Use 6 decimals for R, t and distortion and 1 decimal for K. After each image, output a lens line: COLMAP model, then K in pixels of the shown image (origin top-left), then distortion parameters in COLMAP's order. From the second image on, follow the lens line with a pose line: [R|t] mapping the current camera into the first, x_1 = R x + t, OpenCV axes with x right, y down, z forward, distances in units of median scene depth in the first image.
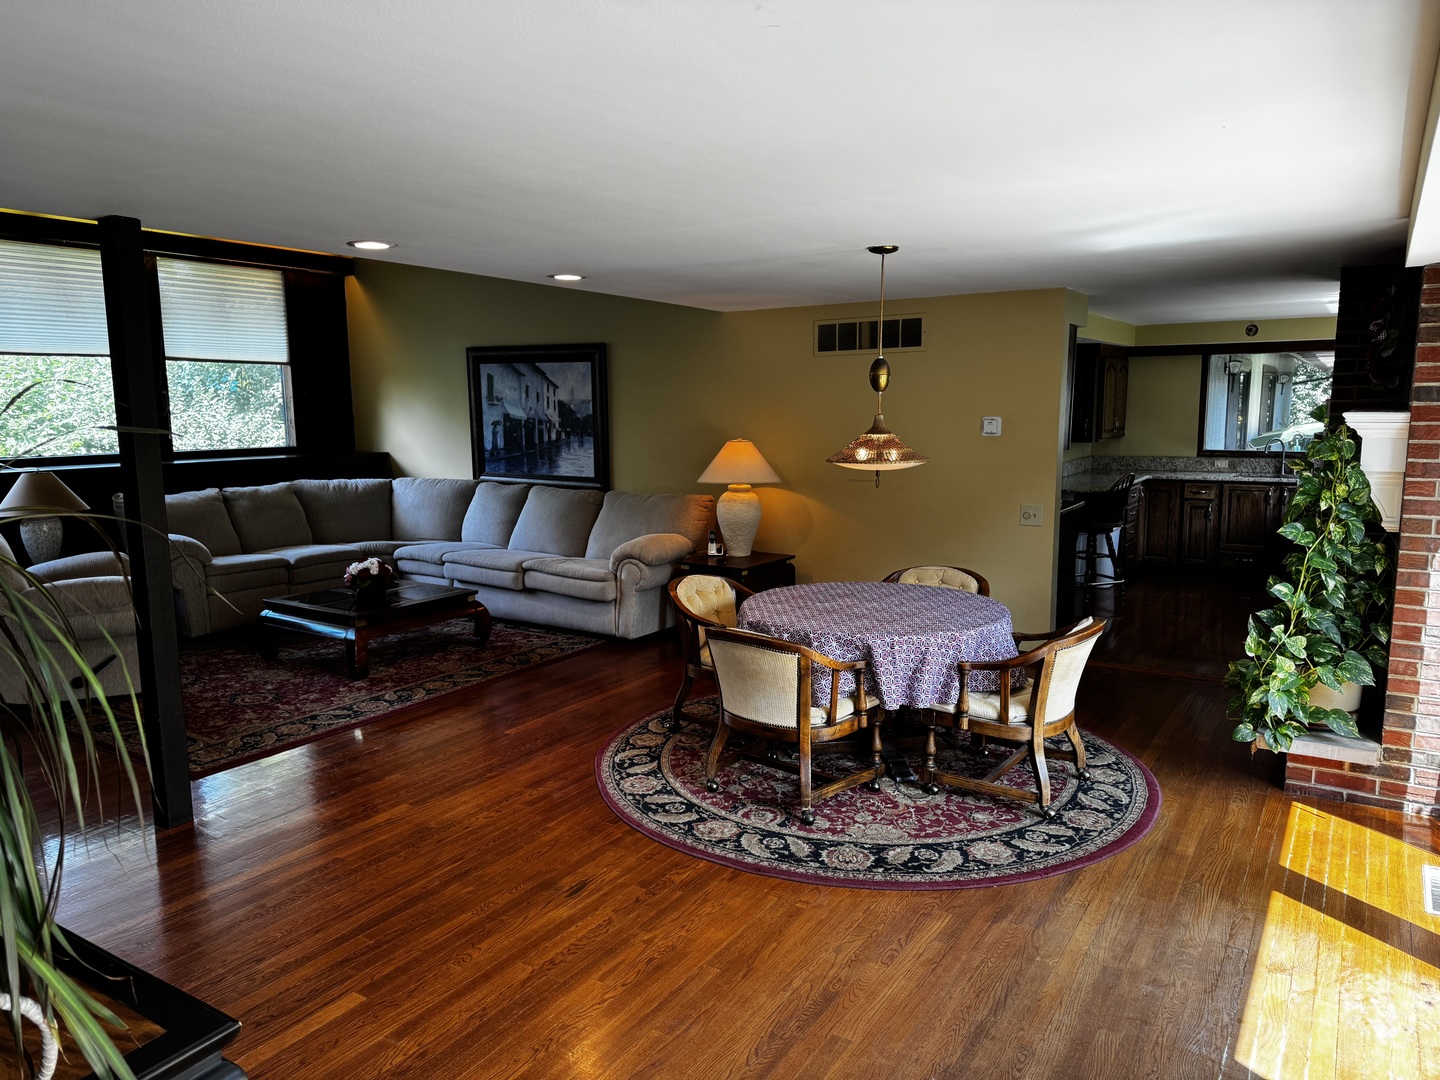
lens RADIAL K [[1009.3, 0, 726.3], [0, 1009.3, 543.6], [0, 0, 1]] dist [0.081817, -0.114244]
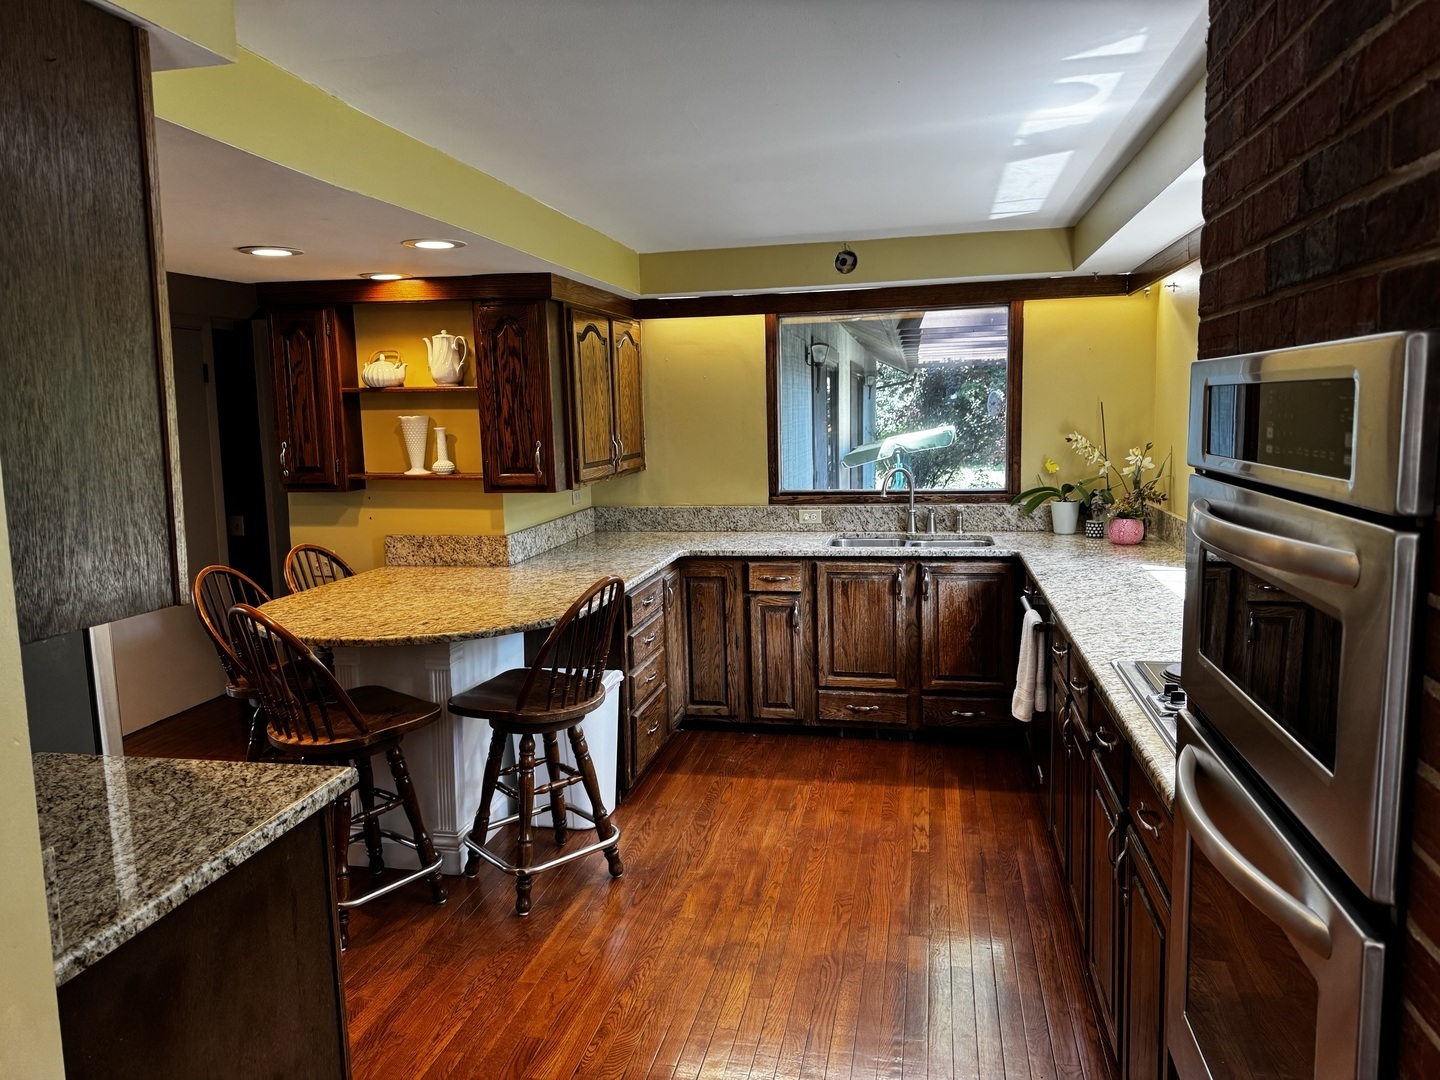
lens RADIAL K [[1009.3, 0, 726.3], [0, 1009.3, 543.6], [0, 0, 1]] dist [0.081817, -0.114244]
pose [[0.933121, -0.062240, 0.354134, 0.259139], [0.066635, 0.997777, -0.000216, -0.068290], [-0.353333, 0.023799, 0.935195, 0.529777]]
